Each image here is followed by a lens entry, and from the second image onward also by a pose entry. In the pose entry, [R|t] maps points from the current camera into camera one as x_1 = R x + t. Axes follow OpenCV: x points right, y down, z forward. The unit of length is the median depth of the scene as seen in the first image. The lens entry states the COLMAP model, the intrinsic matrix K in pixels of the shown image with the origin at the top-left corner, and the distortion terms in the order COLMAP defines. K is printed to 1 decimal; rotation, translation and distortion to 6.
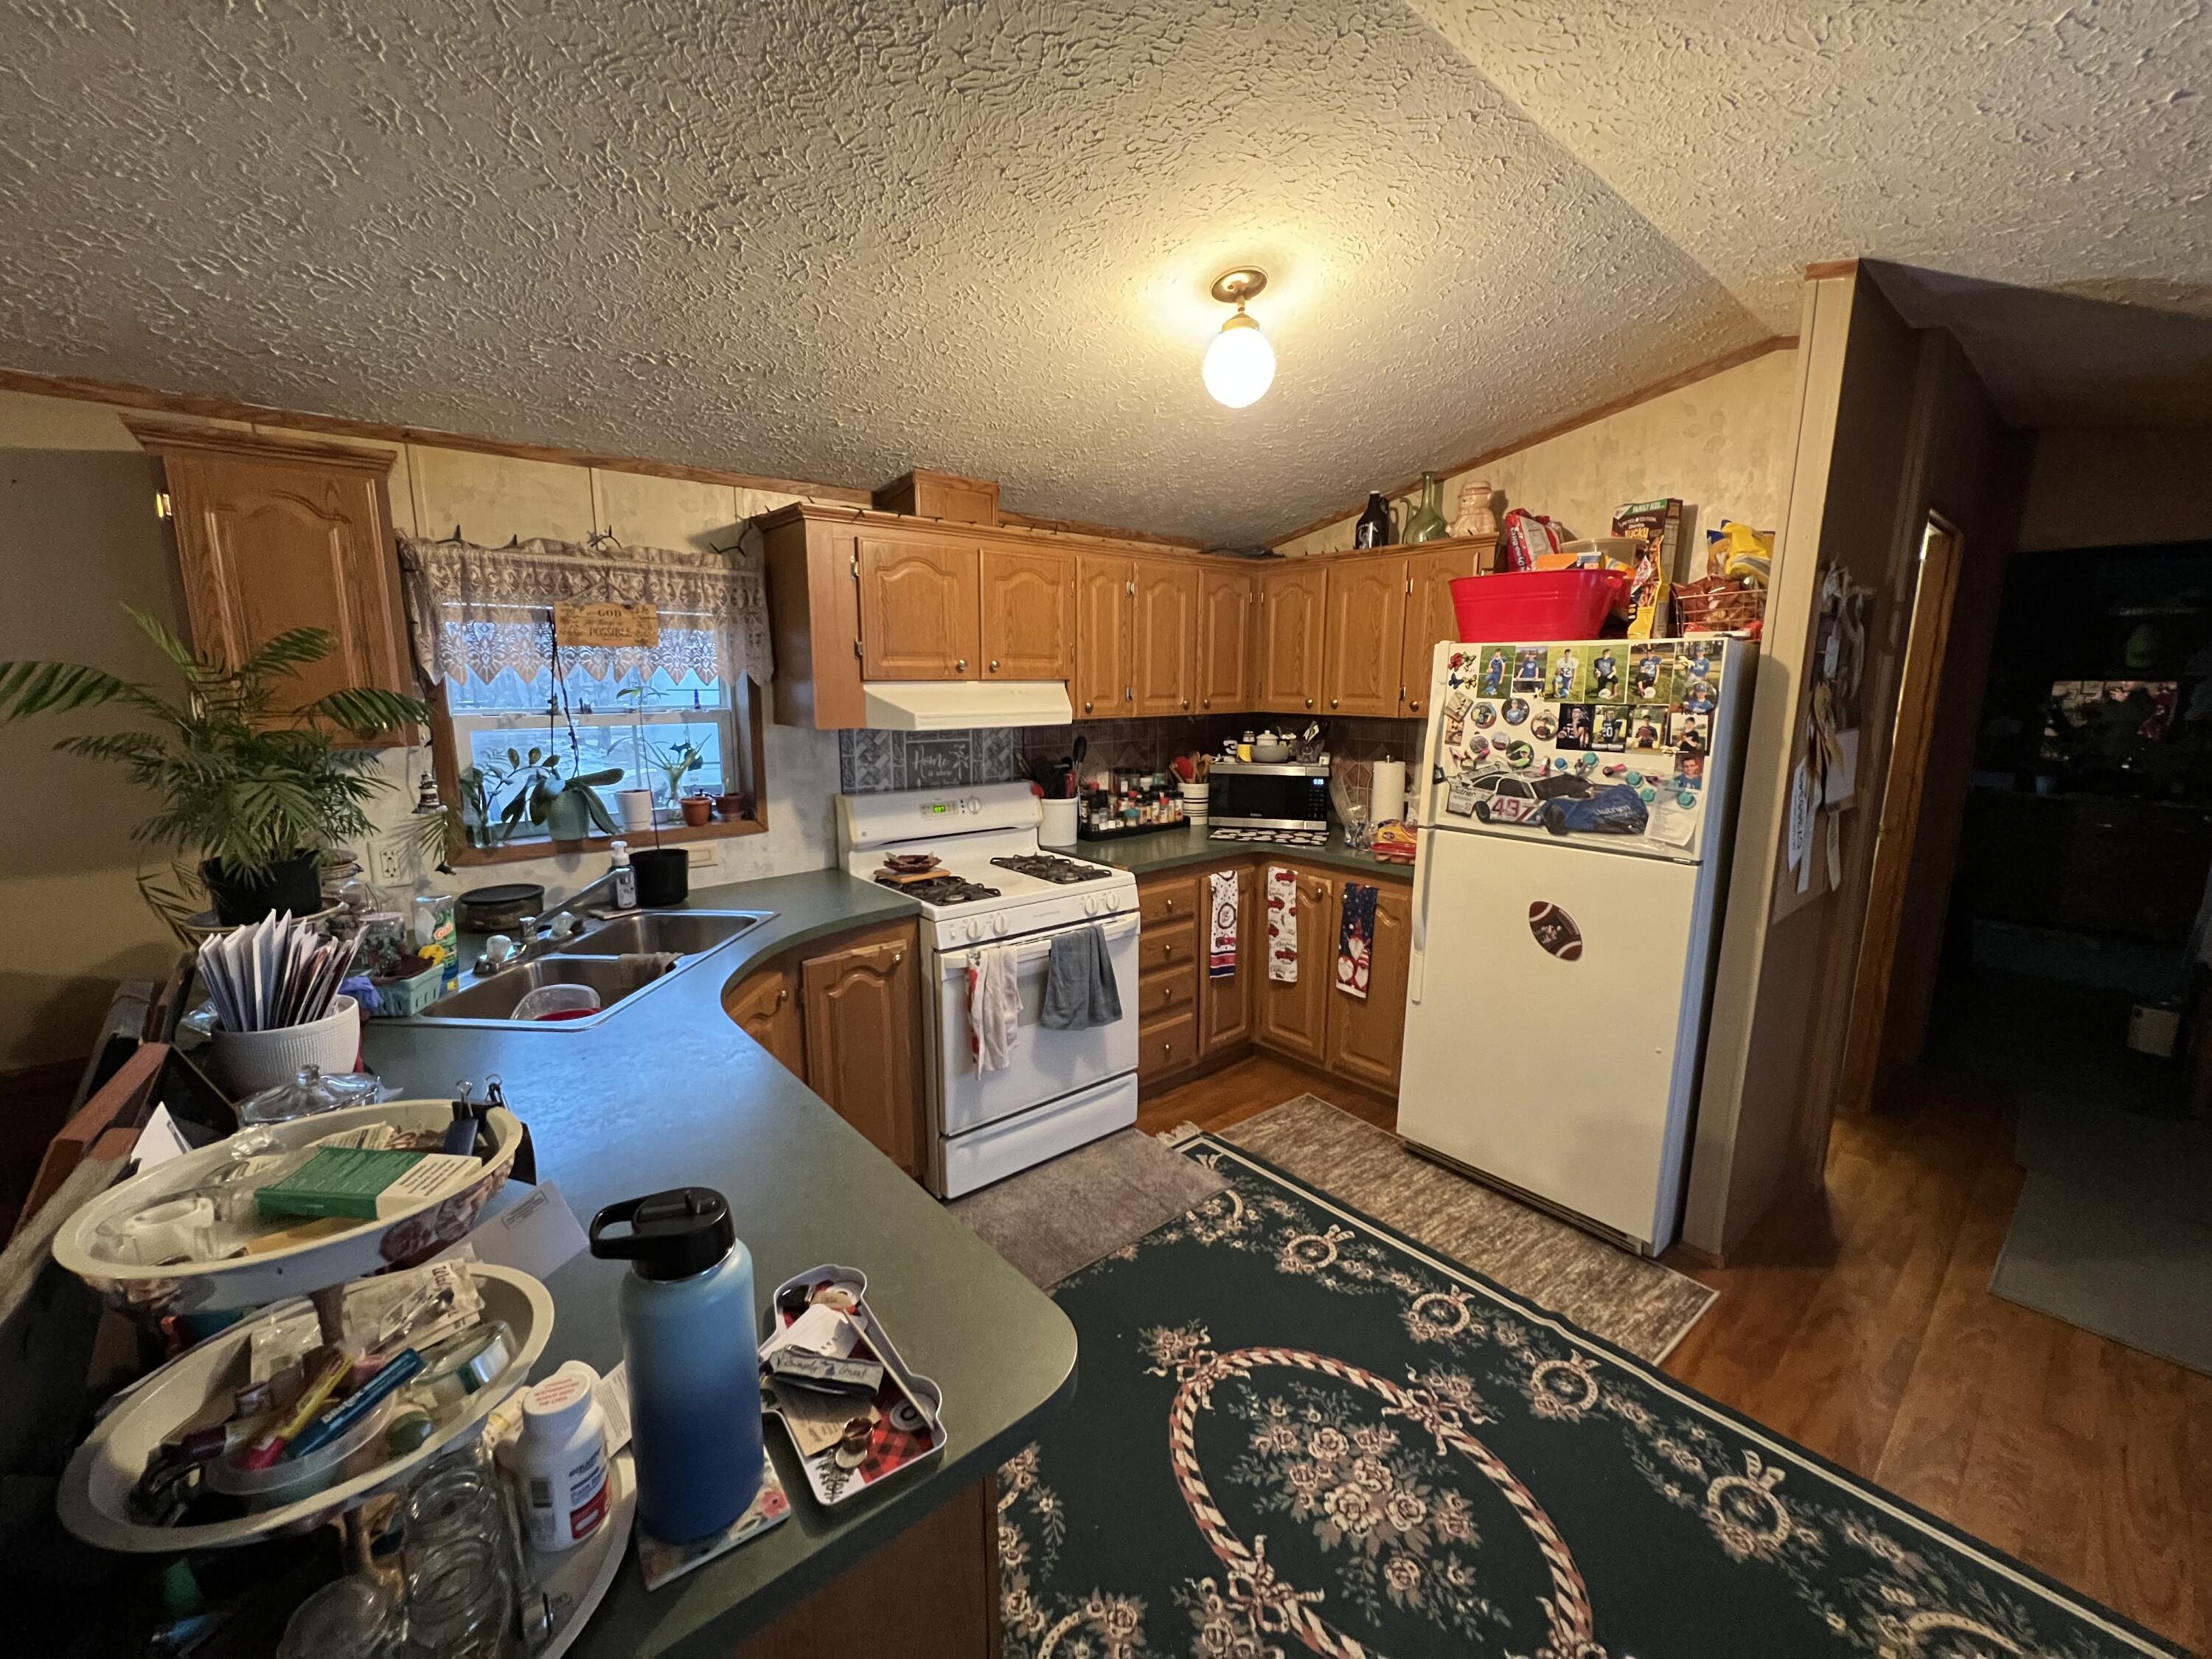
lens RADIAL K [[877.5, 0, 1106.5], [0, 877.5, 831.3], [0, 0, 1]] dist [0.000069, 0.000003]
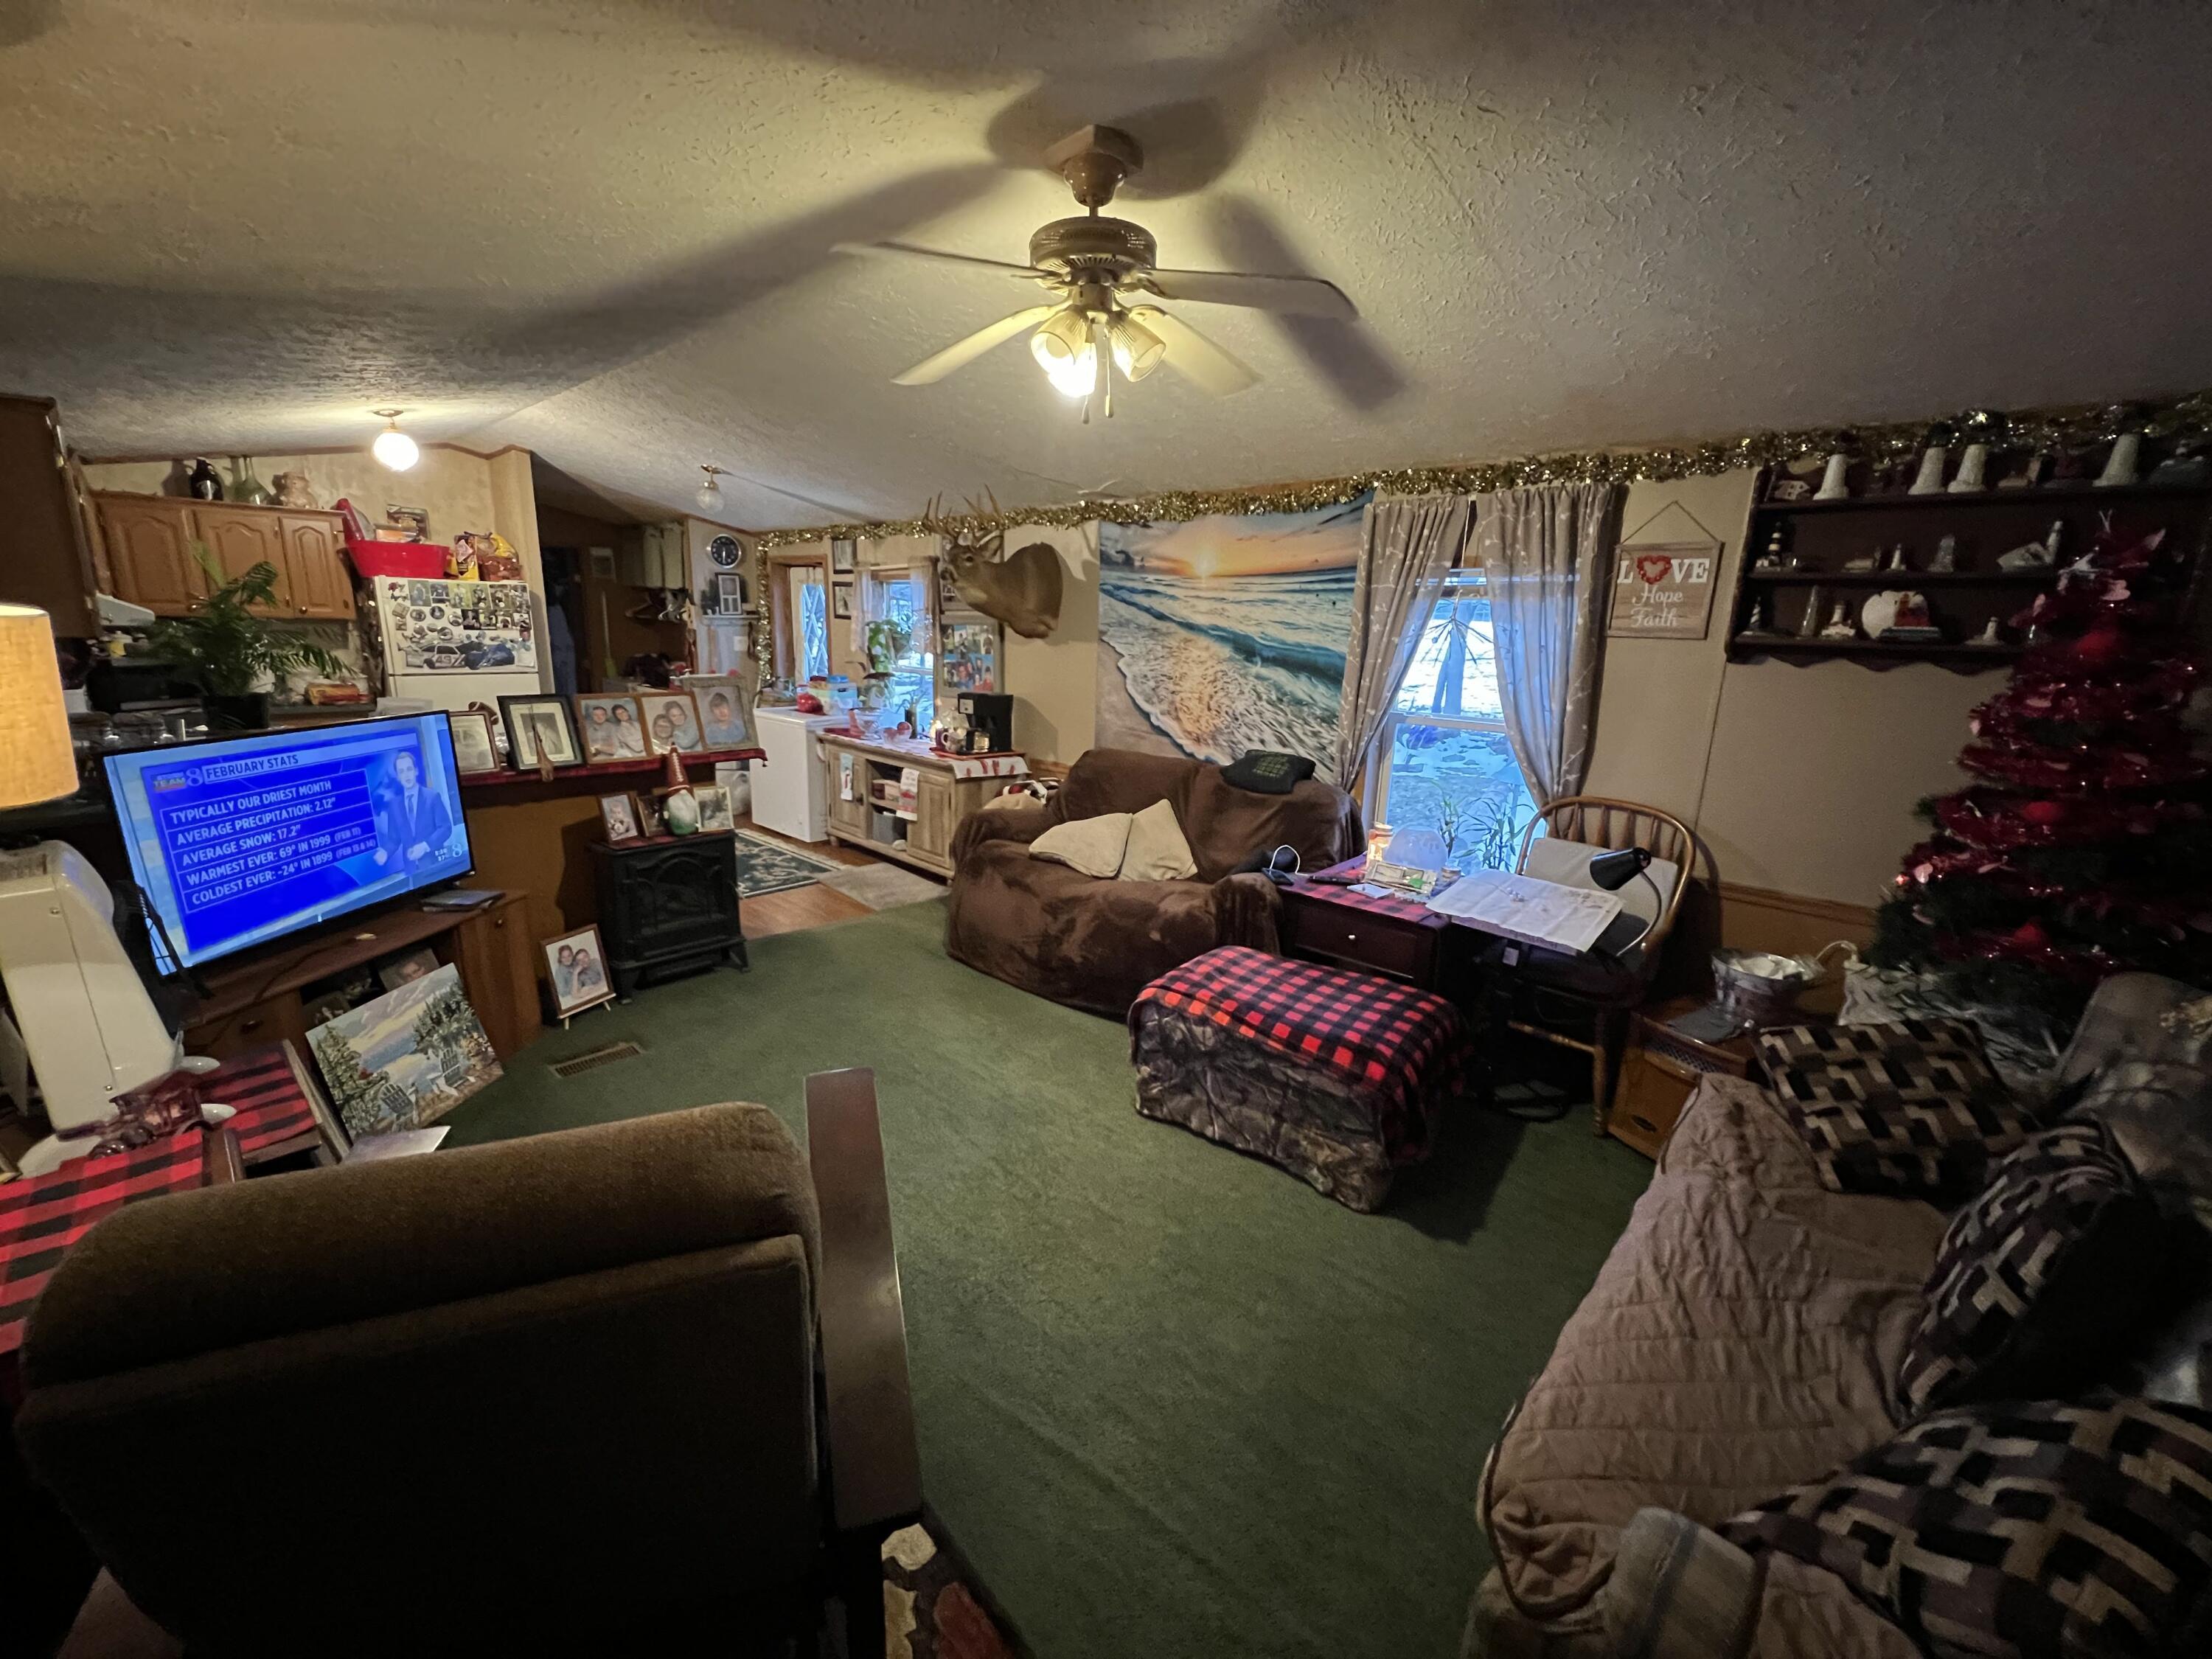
lens RADIAL K [[877.5, 0, 1106.3], [0, 877.5, 834.7], [0, 0, 1]] dist [0.000069, 0.000003]
pose [[-0.118500, -0.247207, 0.961690, -1.912985], [0.140515, 0.954592, 0.262696, 0.044180], [-0.982962, 0.166261, -0.078383, -0.327414]]
